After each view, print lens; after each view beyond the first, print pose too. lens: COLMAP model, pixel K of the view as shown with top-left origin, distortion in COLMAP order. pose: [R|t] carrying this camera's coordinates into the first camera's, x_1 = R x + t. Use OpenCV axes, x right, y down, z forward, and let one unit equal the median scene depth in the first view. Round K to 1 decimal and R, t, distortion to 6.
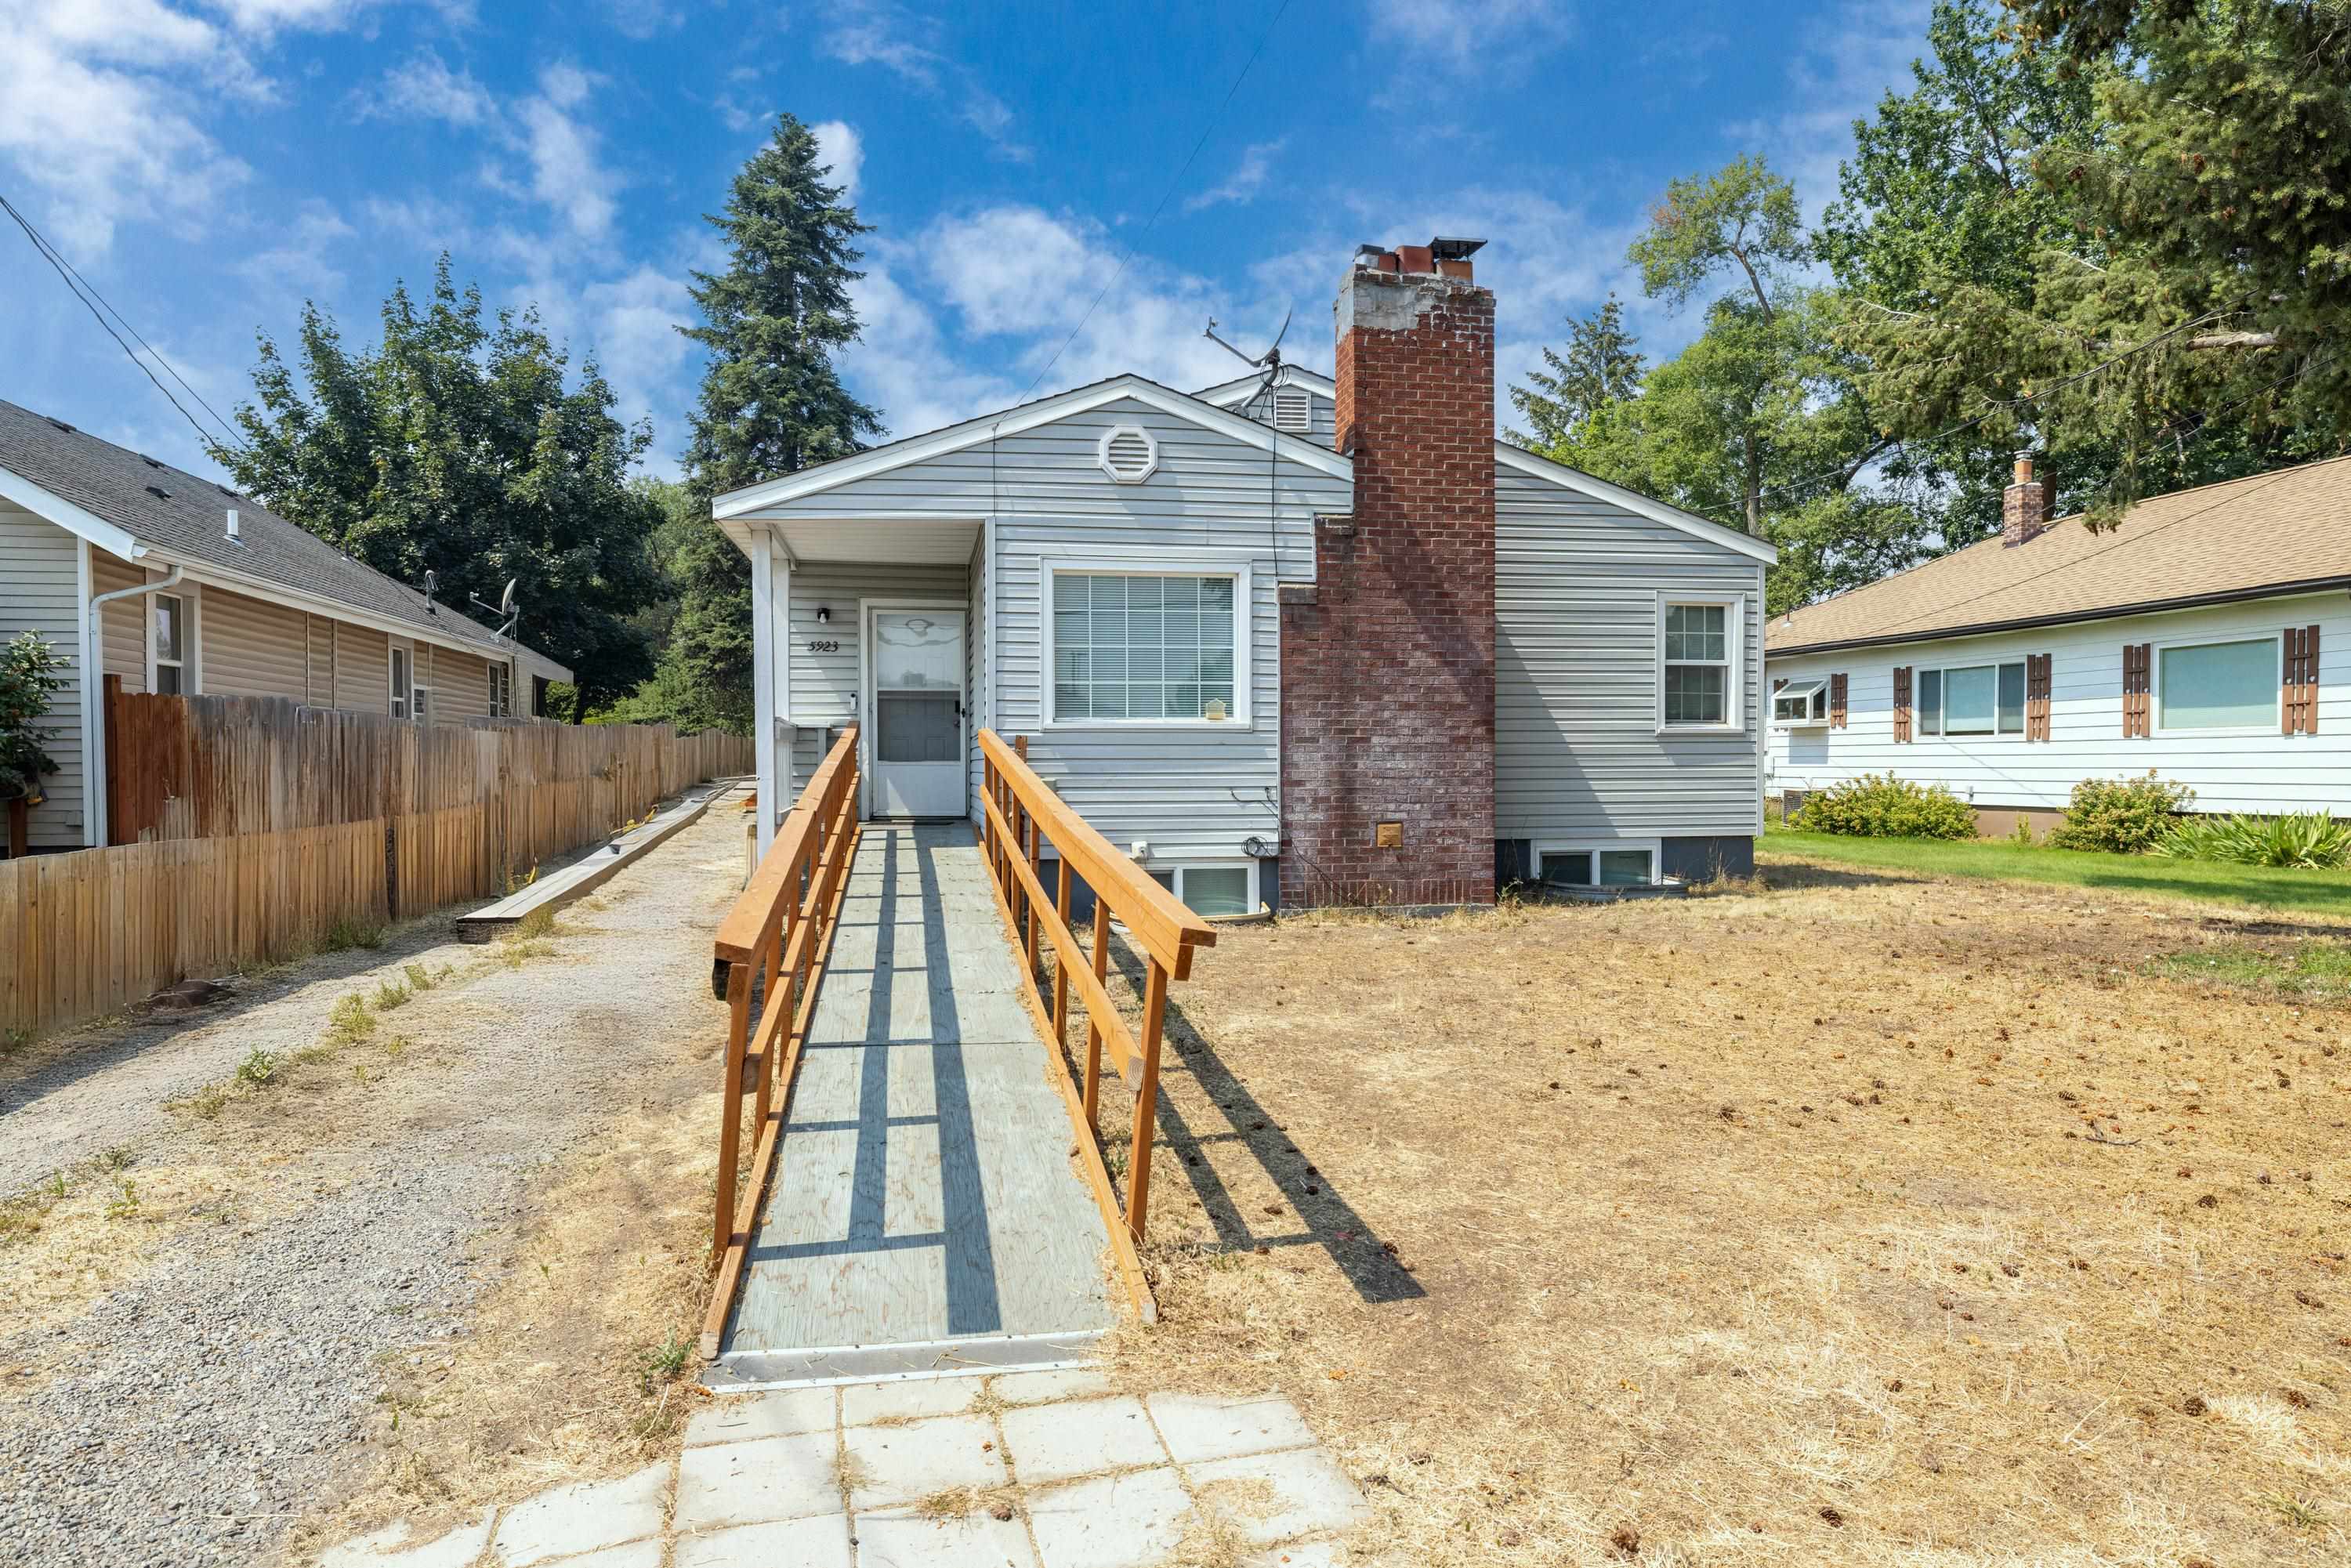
lens RADIAL K [[1418.1, 0, 1189.4], [0, 1418.1, 782.8], [0, 0, 1]] dist [-0.001920, 0.000979]
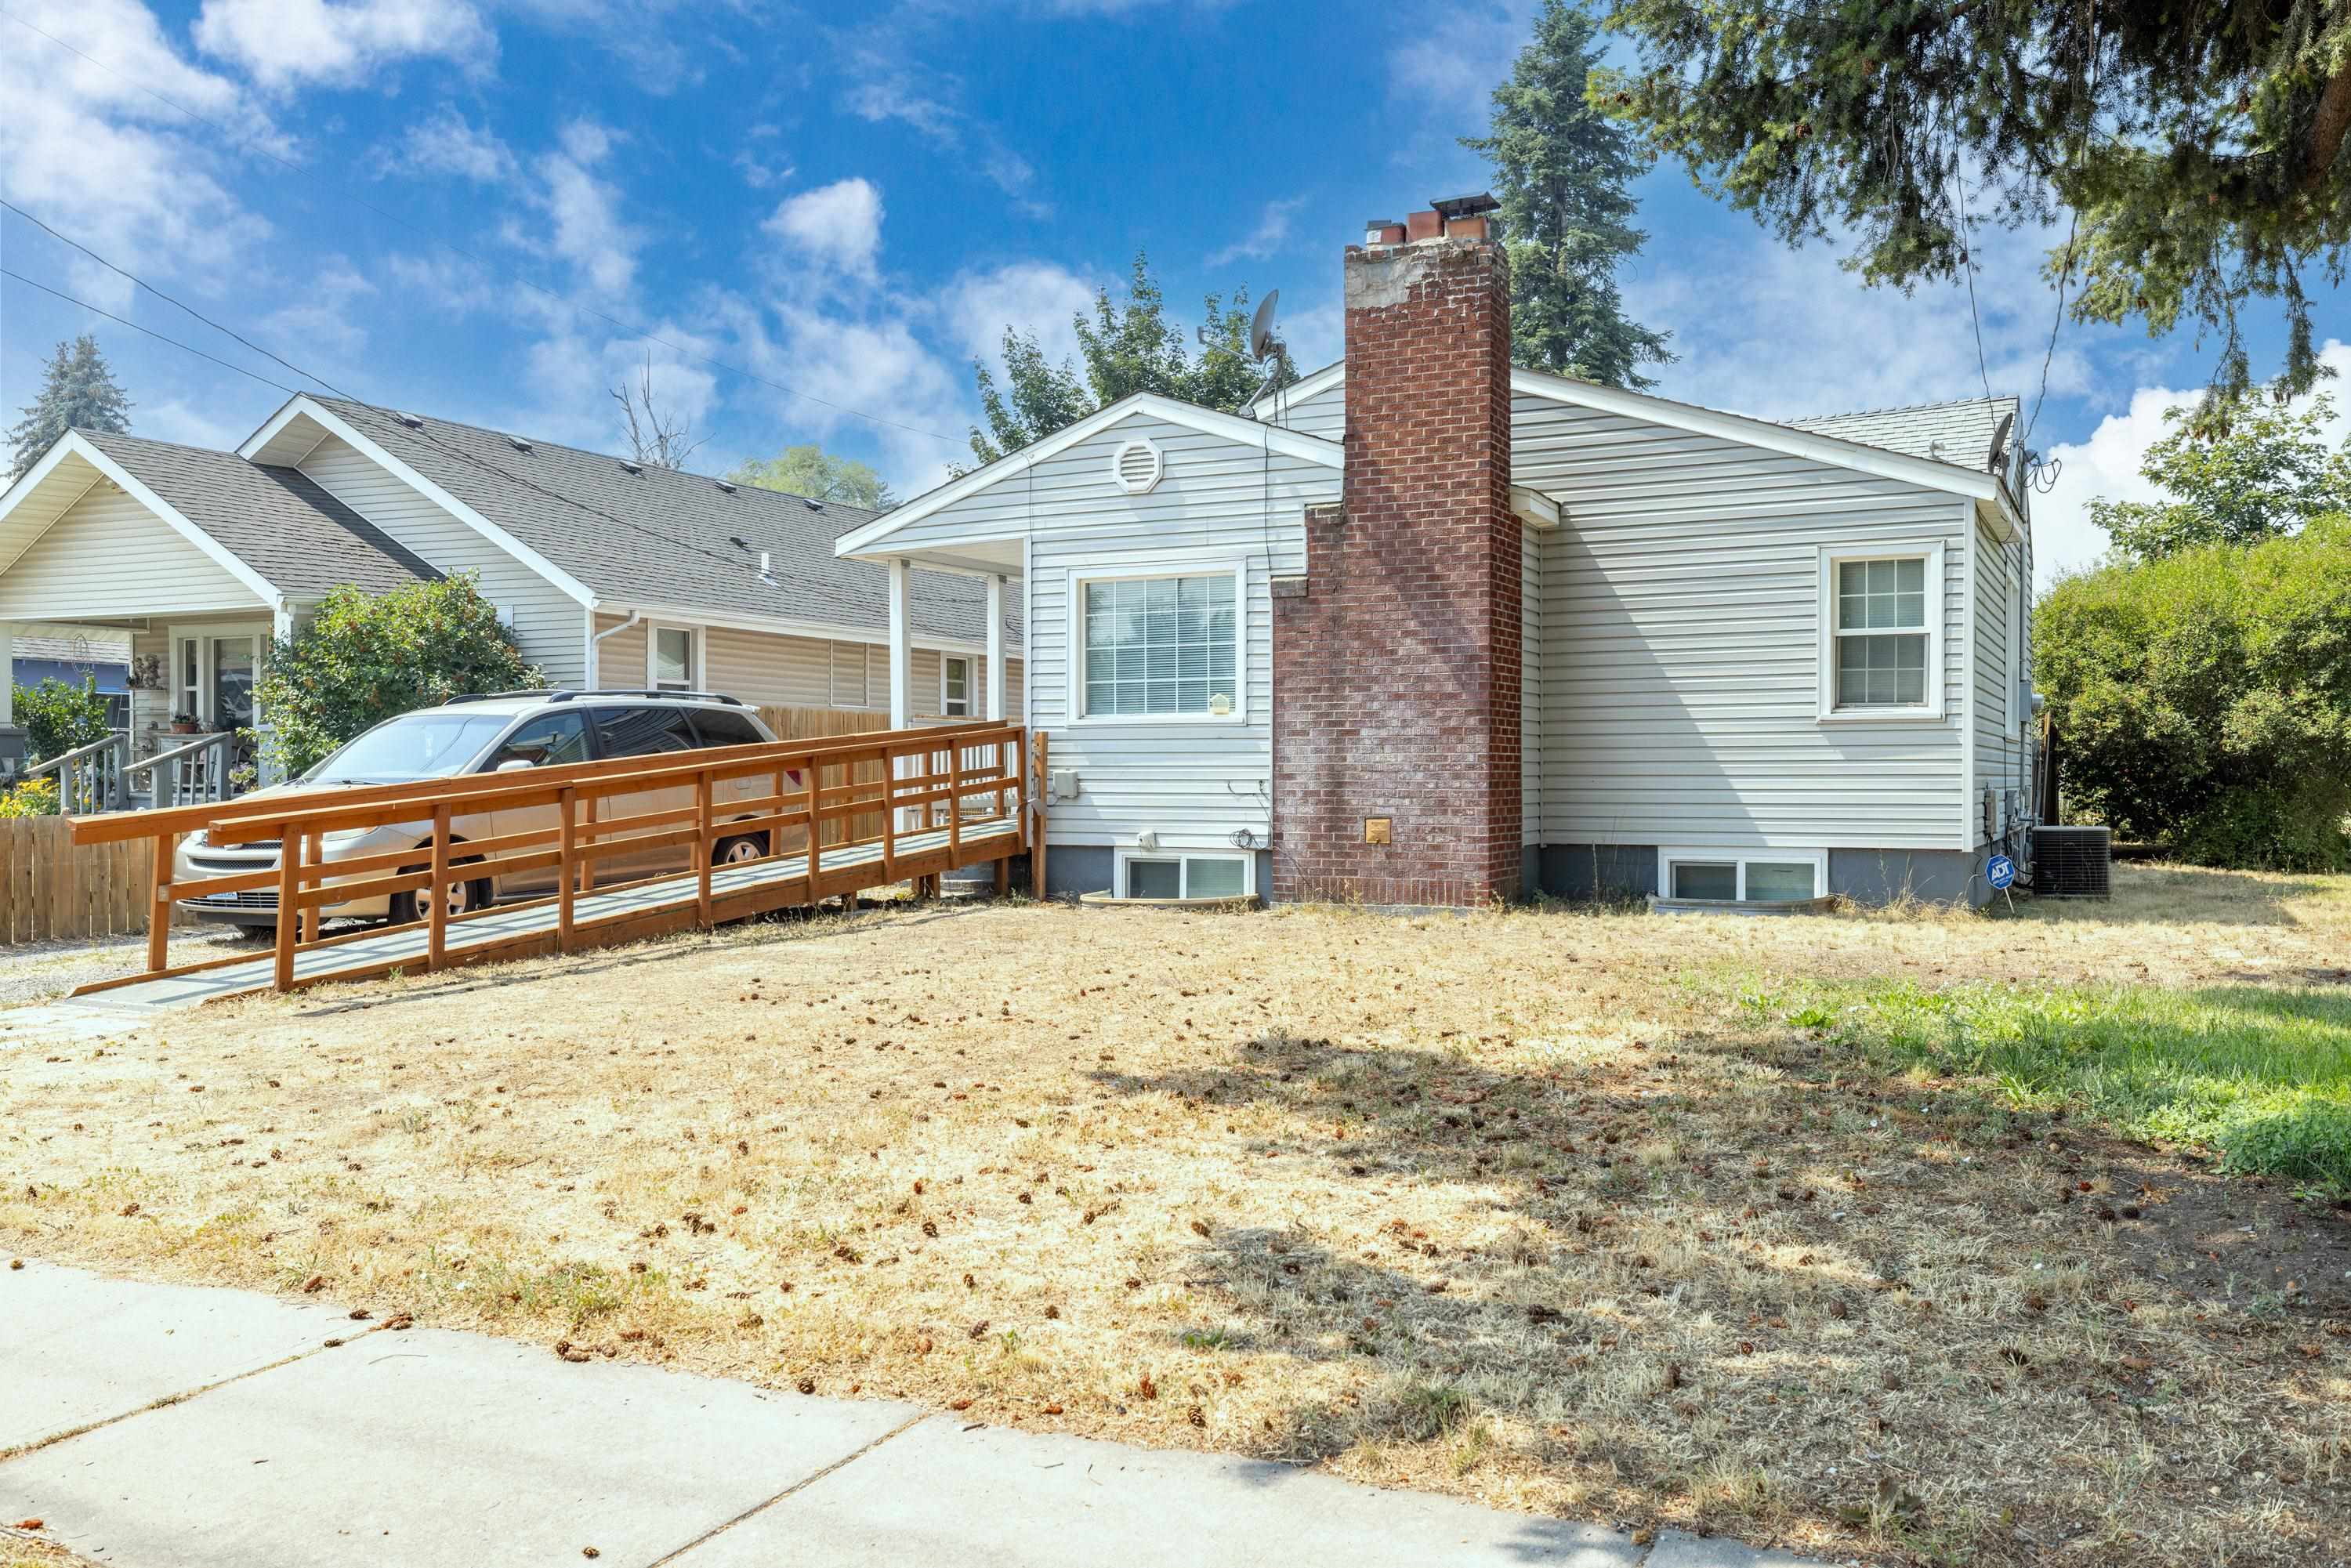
lens RADIAL K [[1892.7, 0, 1175.5], [0, 1892.7, 784.0], [0, 0, 1]] dist [0.004100, 0.001557]
pose [[0.798239, 0.005340, -0.602318, 0.800504], [-0.010620, 0.999930, -0.005210, 0.013172], [0.602248, 0.010555, 0.798240, -0.108304]]
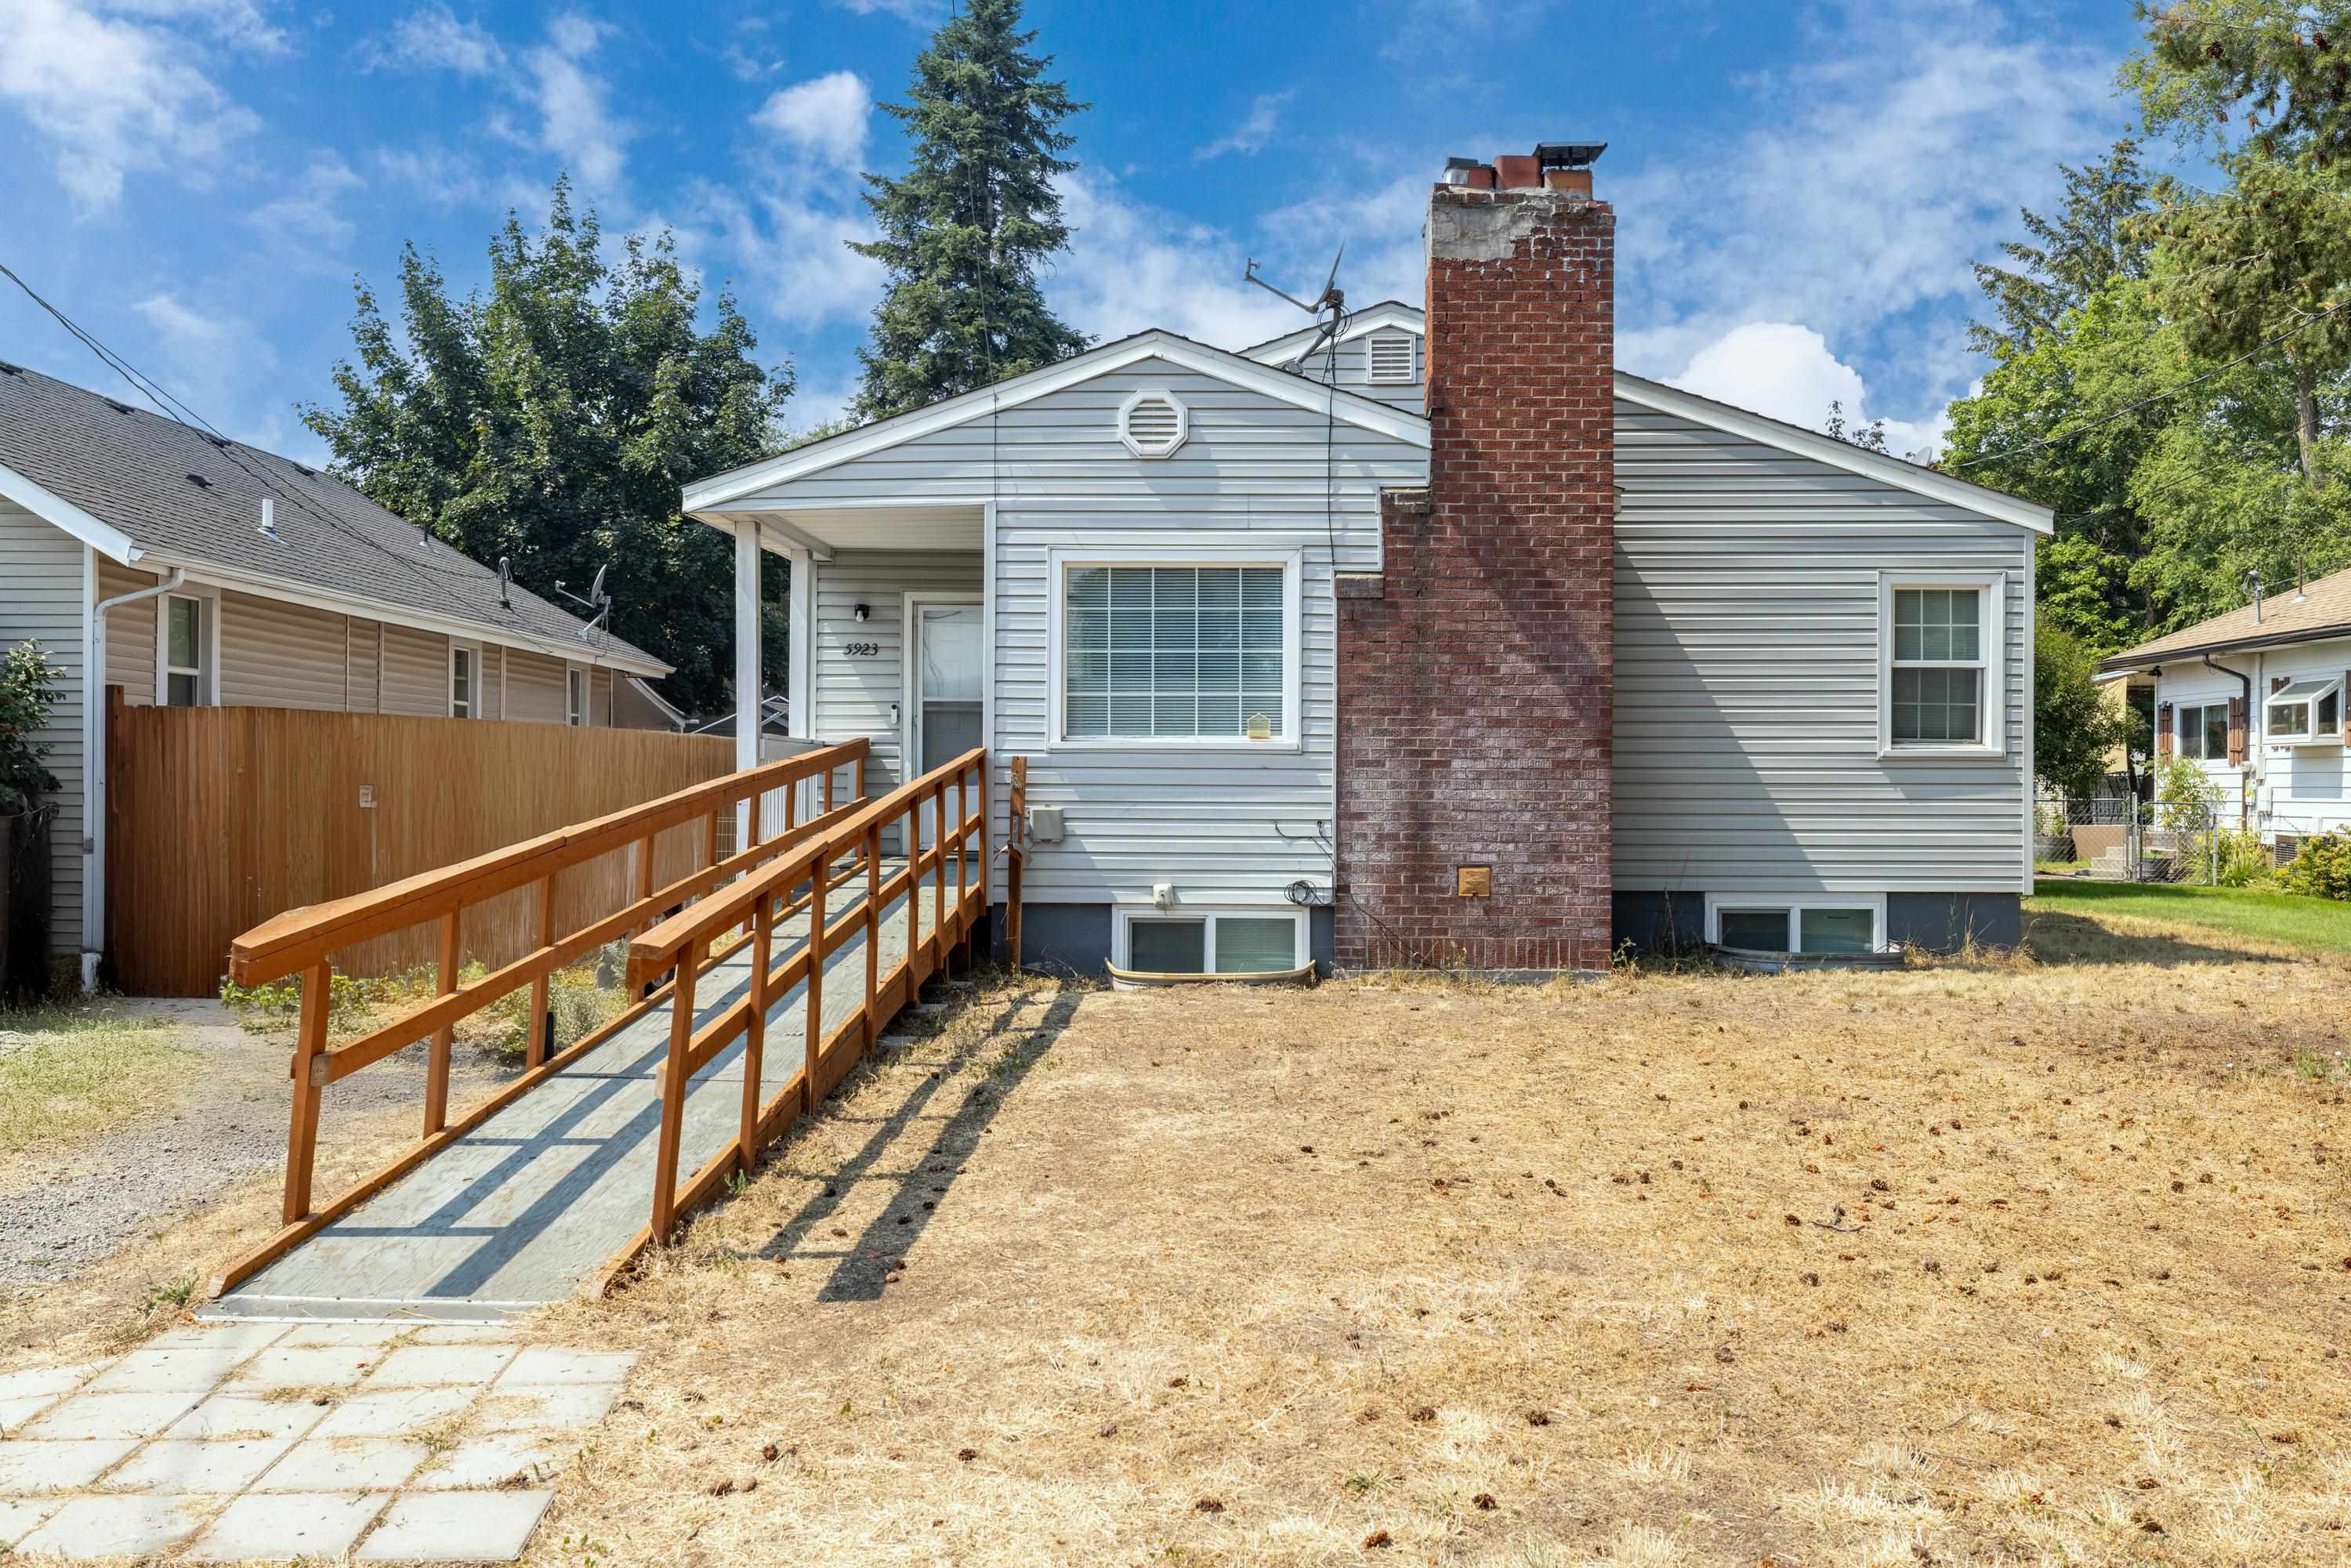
lens RADIAL K [[1933.1, 0, 1208.1], [0, 1933.1, 766.8], [0, 0, 1]] dist [0.001753, 0.006952]
pose [[0.980675, 0.006072, -0.195549, 0.206326], [-0.010859, 0.999667, -0.023415, -0.001080], [0.195341, 0.025086, 0.980414, -0.111423]]
